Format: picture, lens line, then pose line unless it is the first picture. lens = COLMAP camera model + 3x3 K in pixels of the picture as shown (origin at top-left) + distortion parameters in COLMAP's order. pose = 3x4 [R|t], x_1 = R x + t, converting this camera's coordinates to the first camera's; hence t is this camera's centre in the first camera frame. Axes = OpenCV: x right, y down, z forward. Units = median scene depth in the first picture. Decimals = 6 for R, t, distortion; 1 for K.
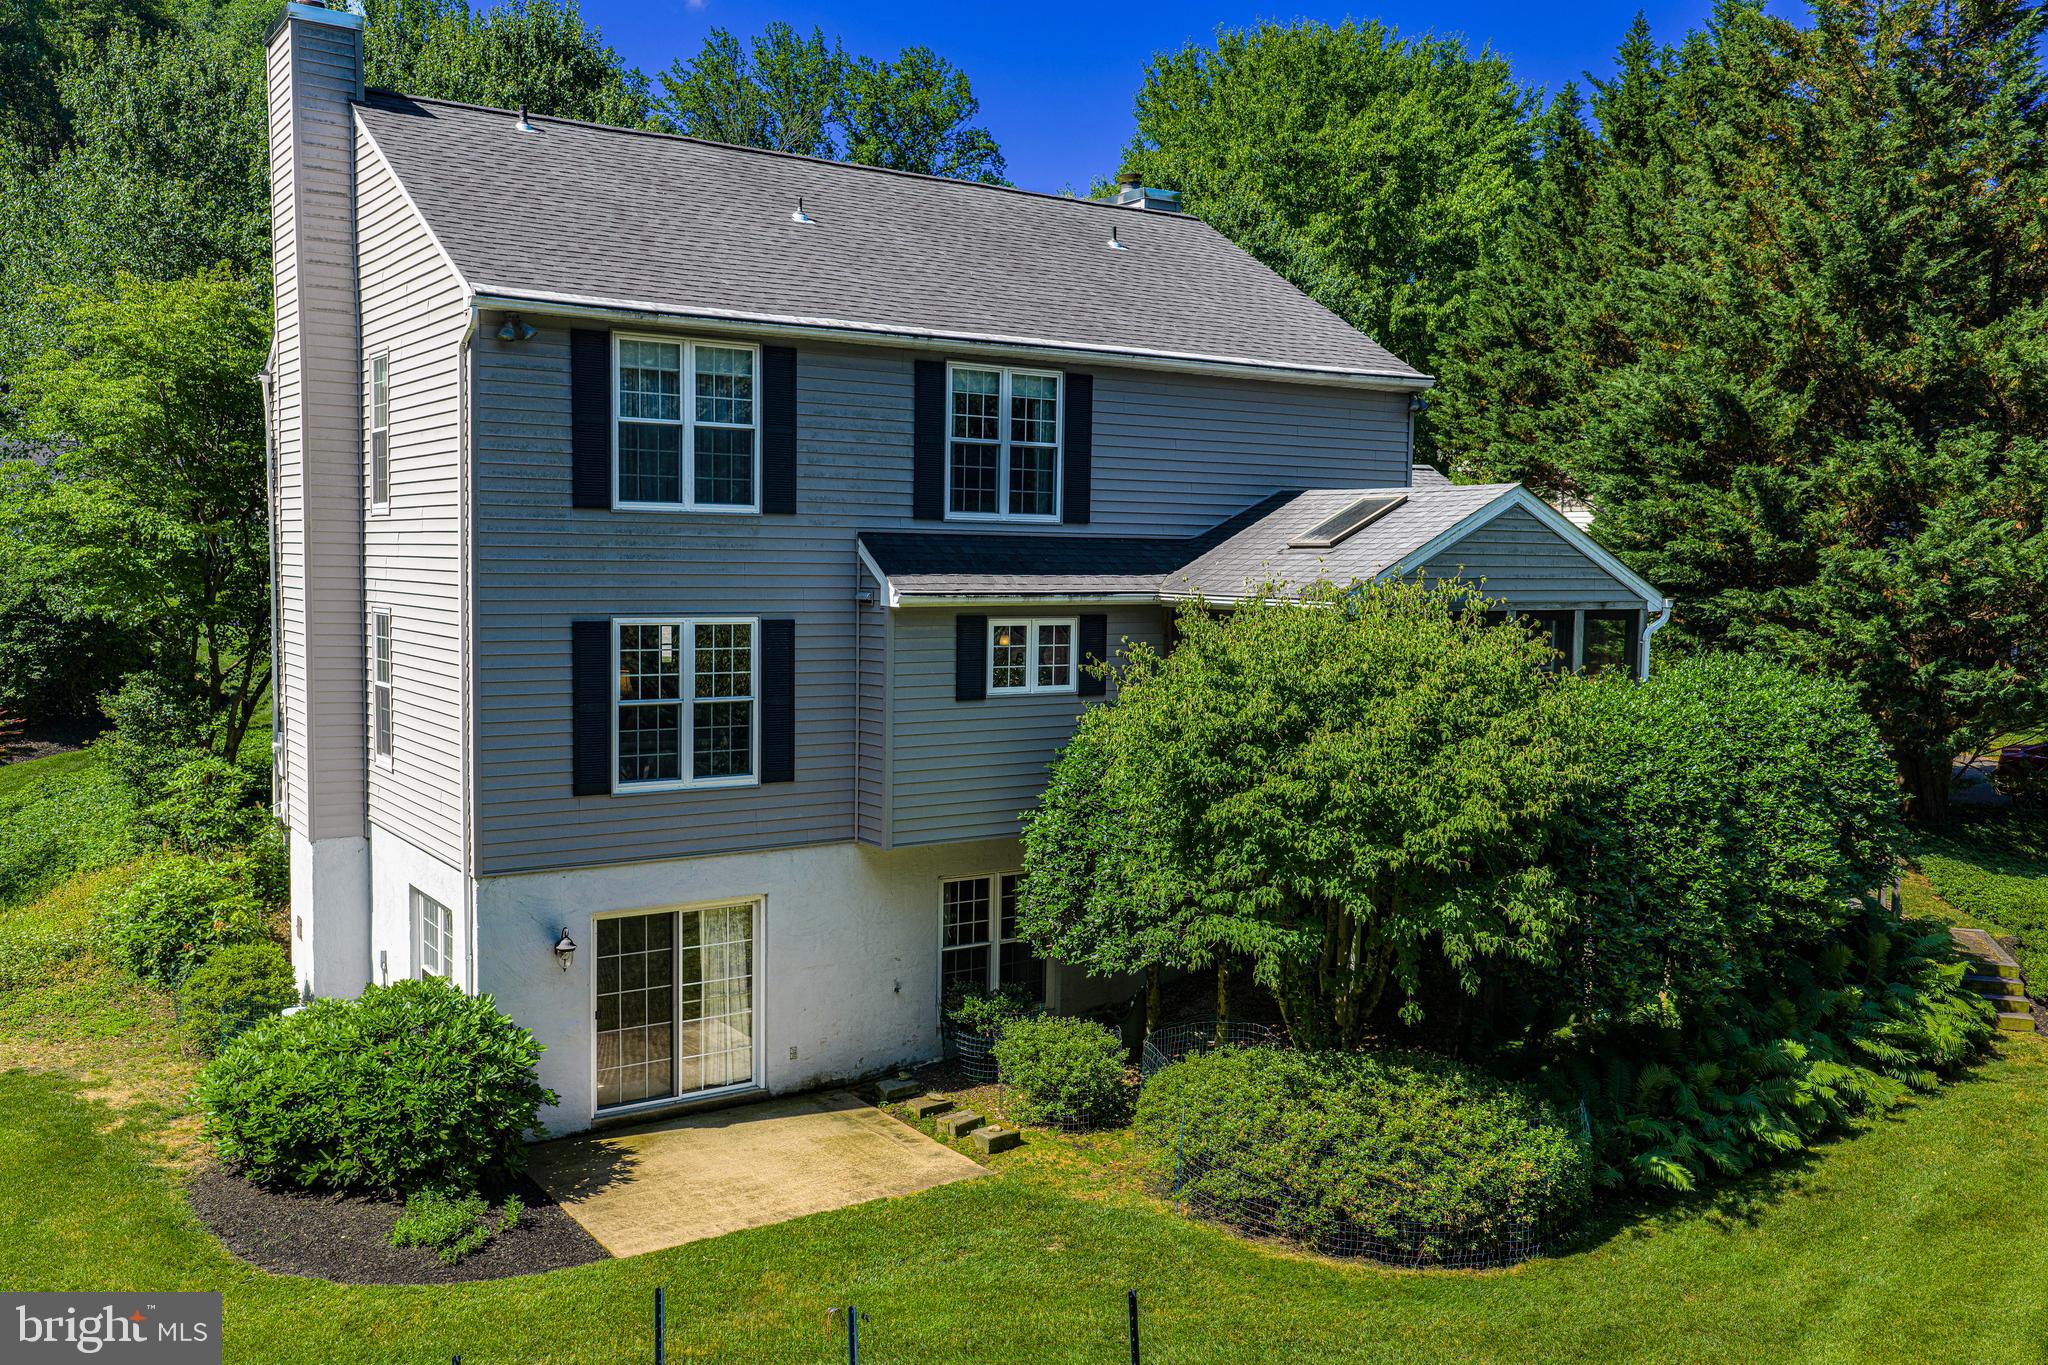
lens RADIAL K [[1755.7, 0, 1033.9], [0, 1755.7, 687.3], [0, 0, 1]] dist [0.027896, -0.007074]
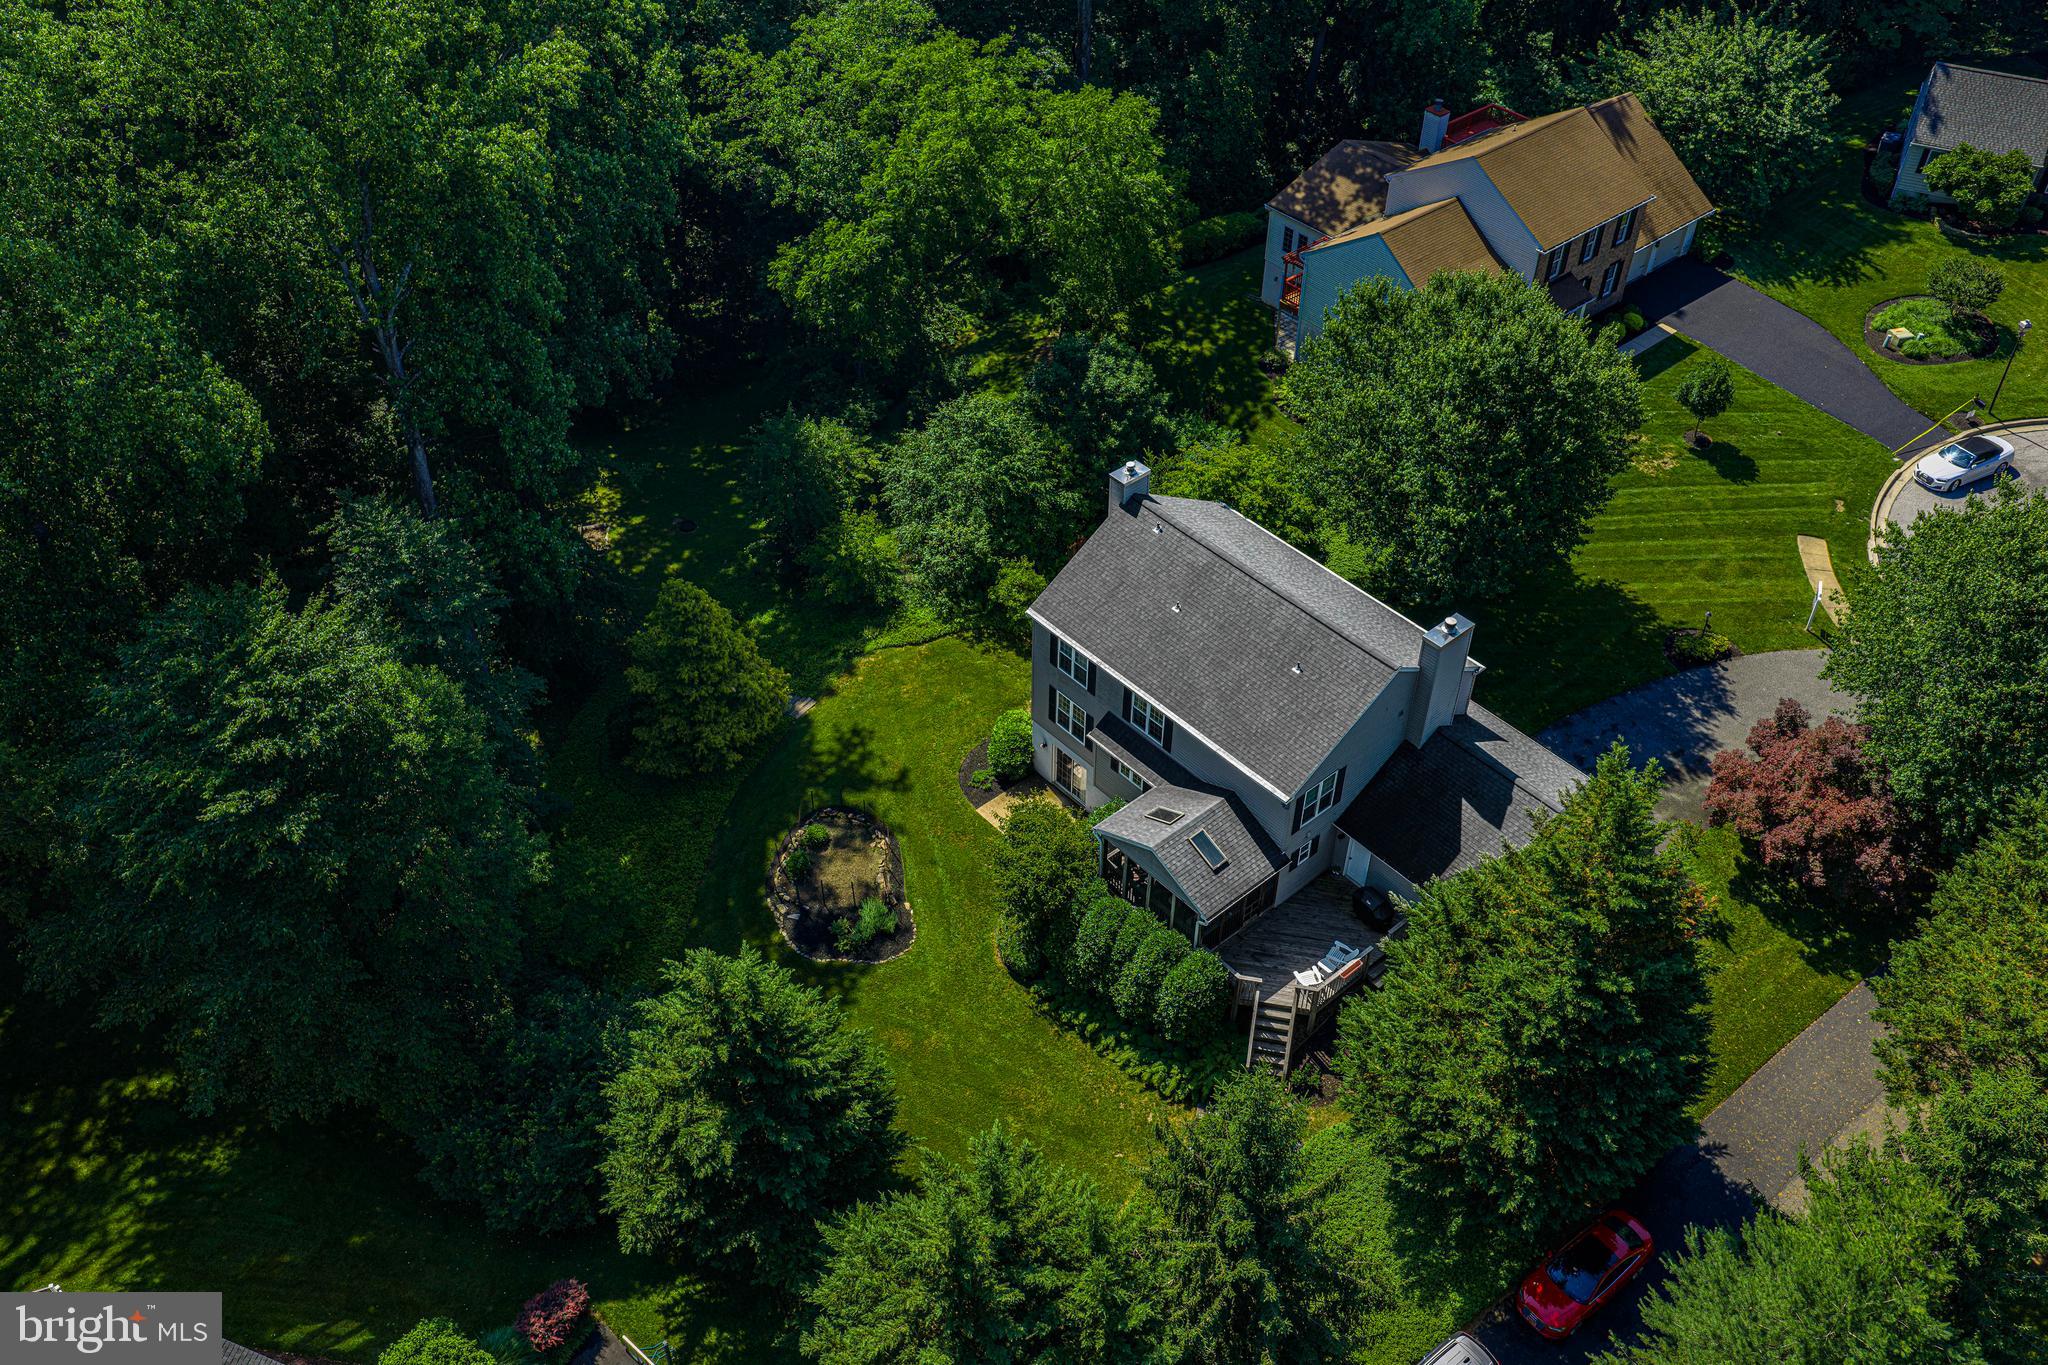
lens RADIAL K [[1730.6, 0, 1024.0], [0, 1730.6, 682.5], [0, 0, 1]] dist [0.025633, -0.046311]
pose [[0.126287, 0.661416, -0.739310, 2.368889], [-0.072723, 0.749445, 0.658061, -2.375469], [0.989324, -0.029340, 0.142746, 0.398337]]
